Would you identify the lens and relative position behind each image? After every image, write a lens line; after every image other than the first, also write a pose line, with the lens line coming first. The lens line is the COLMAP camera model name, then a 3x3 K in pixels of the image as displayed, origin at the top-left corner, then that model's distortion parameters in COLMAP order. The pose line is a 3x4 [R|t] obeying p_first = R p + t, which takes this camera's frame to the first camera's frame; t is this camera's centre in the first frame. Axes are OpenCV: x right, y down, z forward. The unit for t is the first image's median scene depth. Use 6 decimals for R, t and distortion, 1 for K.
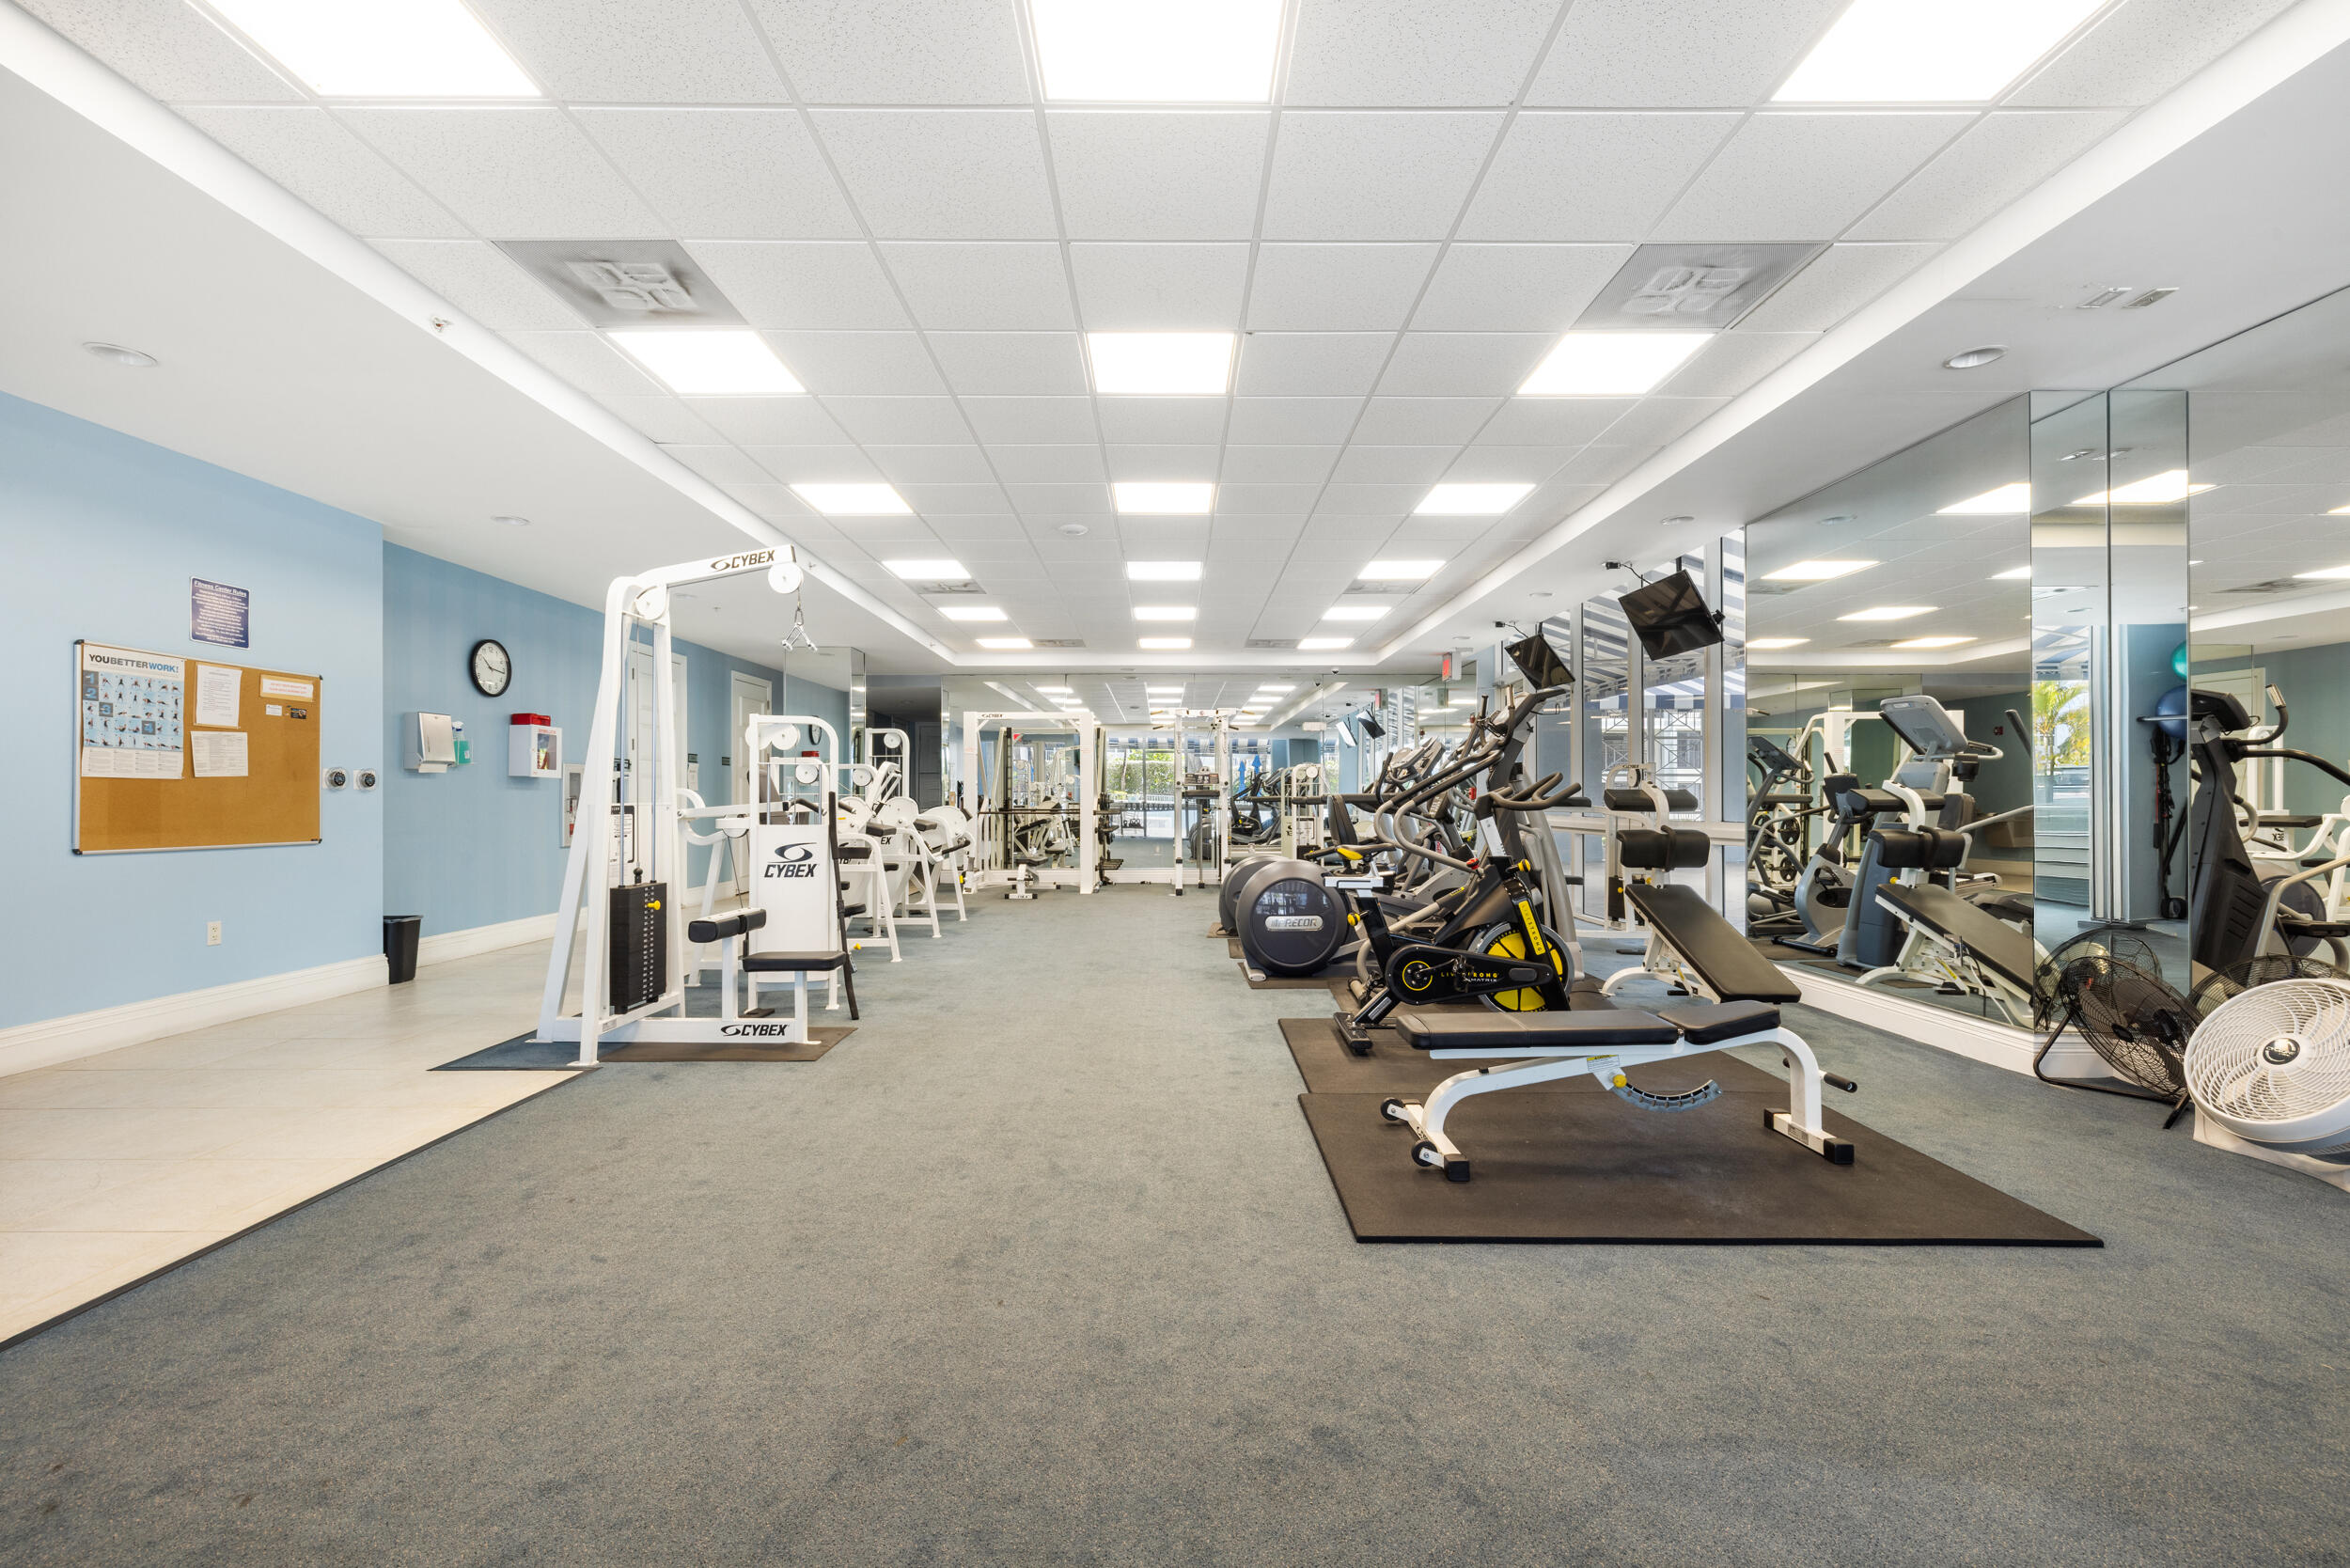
lens RADIAL K [[1005.0, 0, 1154.7], [0, 1005.0, 777.5], [0, 0, 1]] dist [-0.000154, -0.000086]
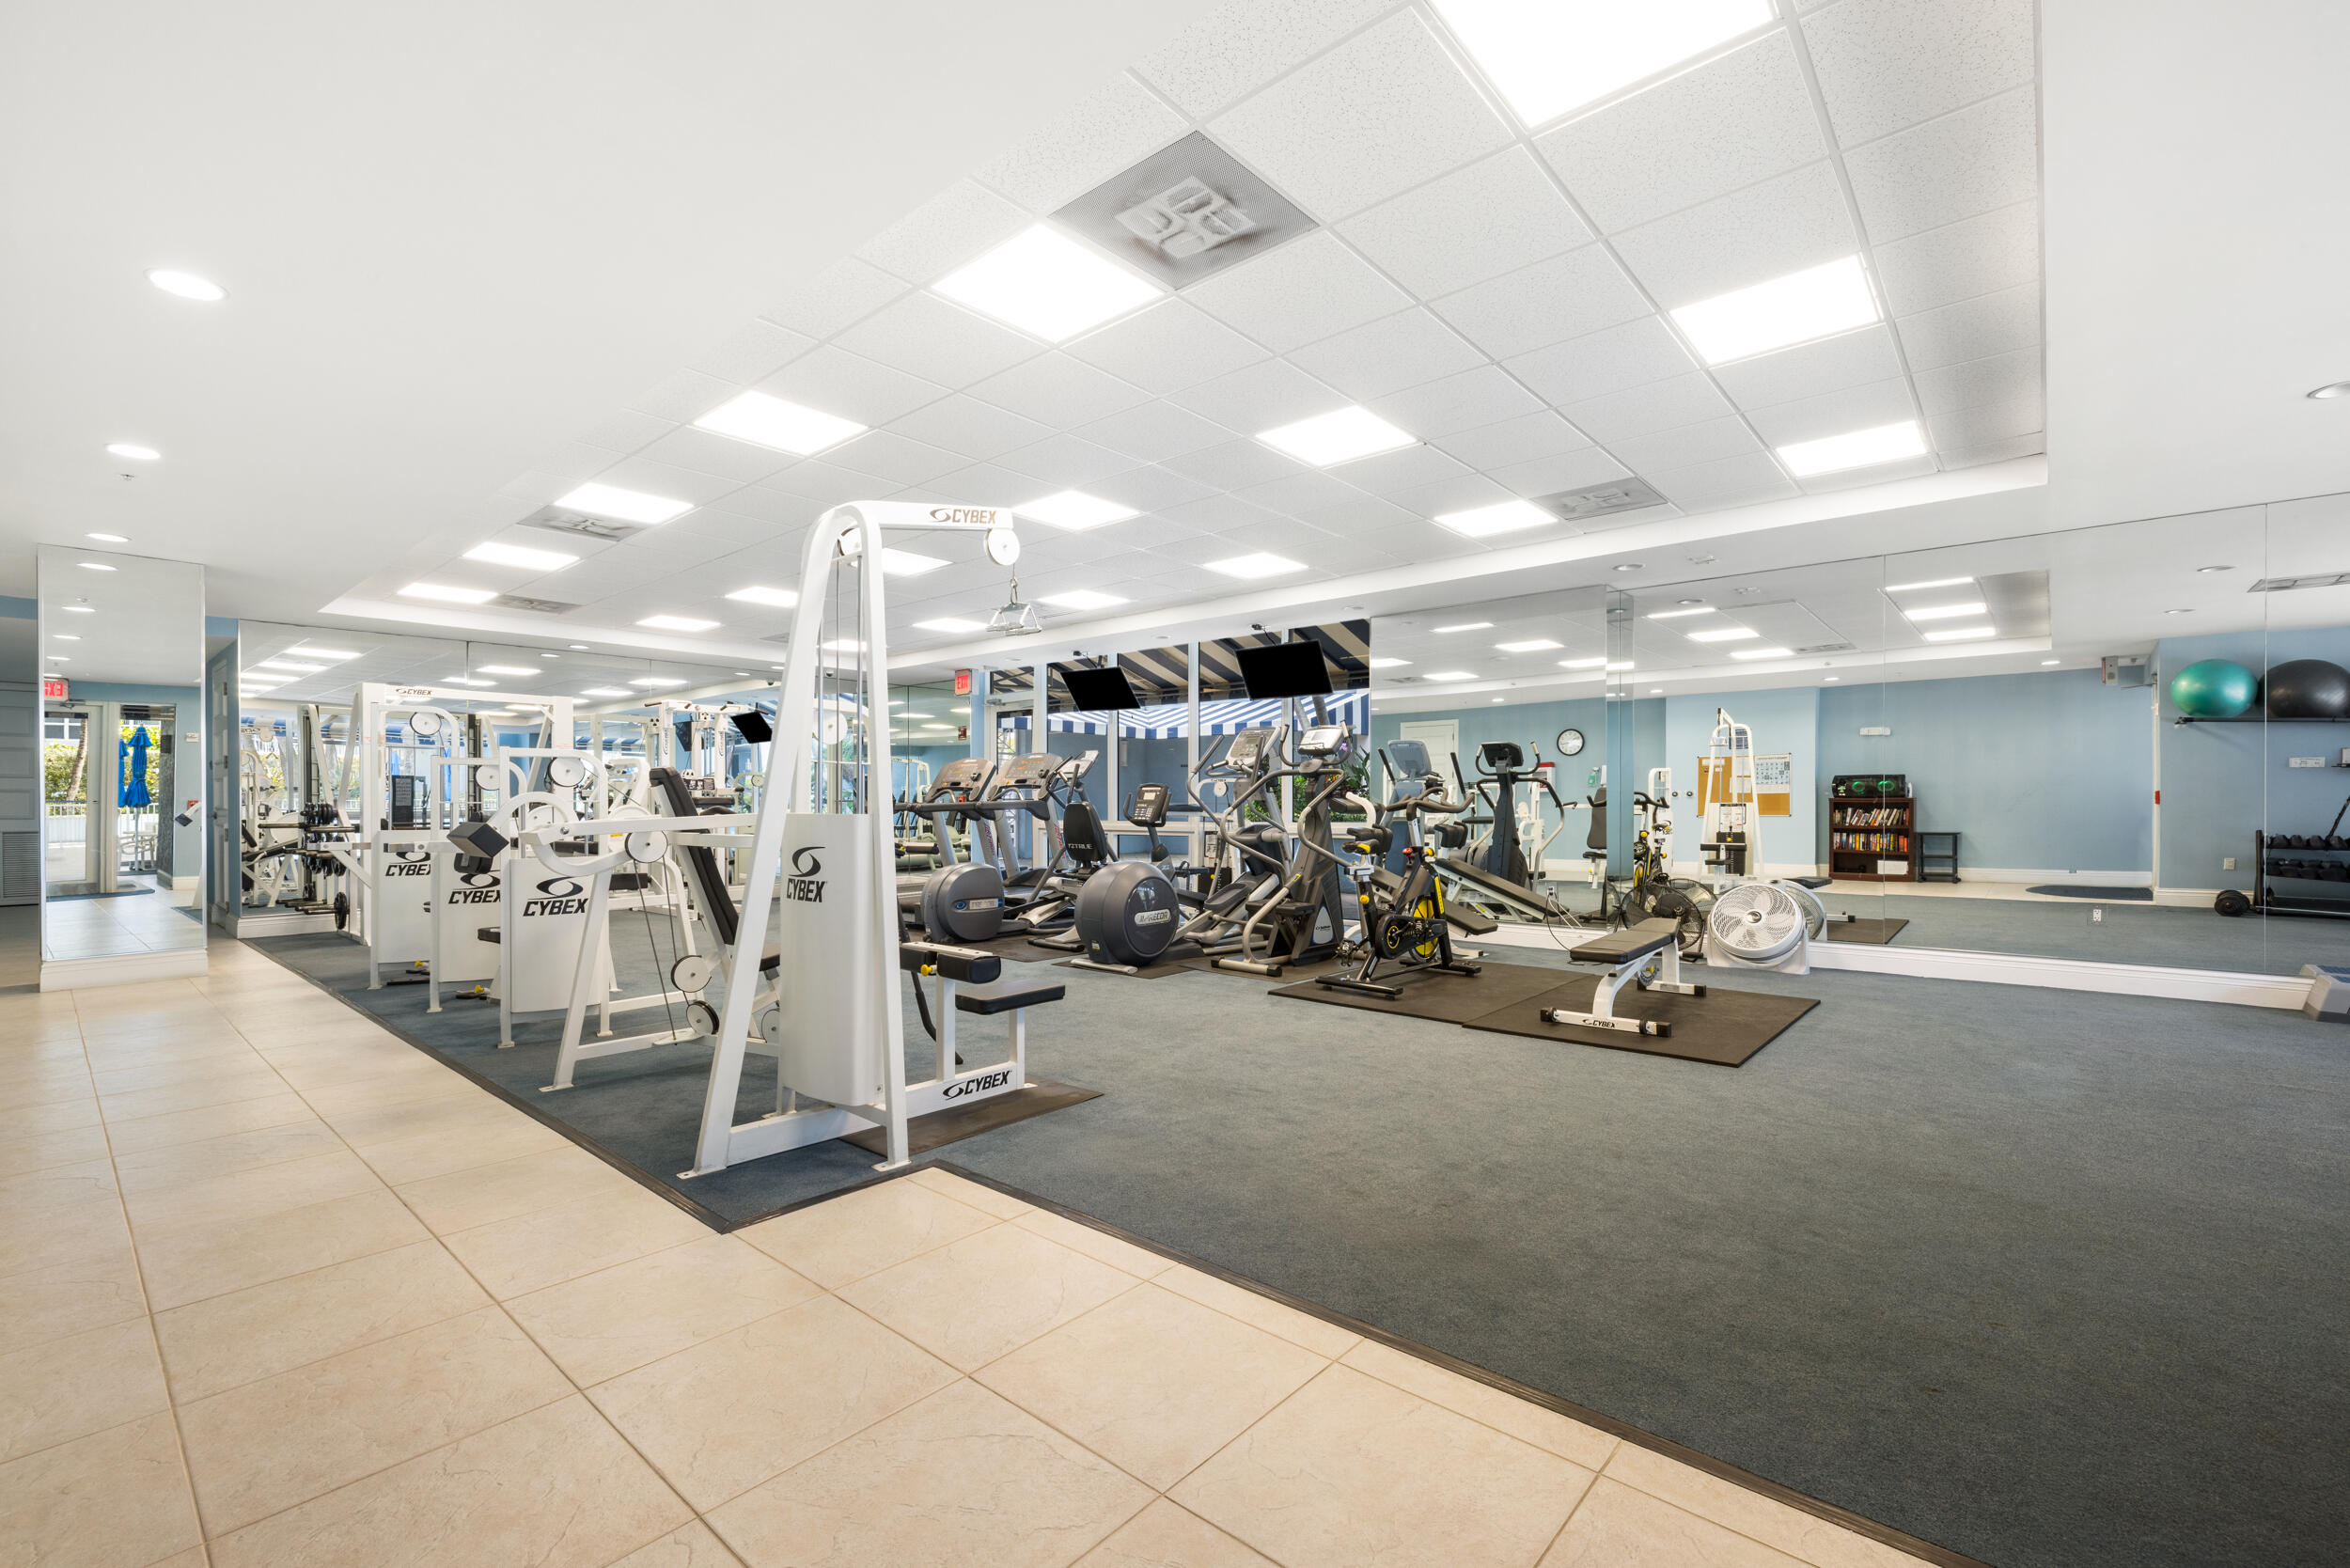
lens RADIAL K [[1017.9, 0, 1178.0], [0, 1017.9, 811.6], [0, 0, 1]] dist [0.002116, 0.000150]
pose [[0.650558, -0.007163, 0.759423, -0.932277], [-0.017643, 0.999543, 0.024542, 0.000205], [-0.759251, -0.029365, 0.650135, 0.329461]]
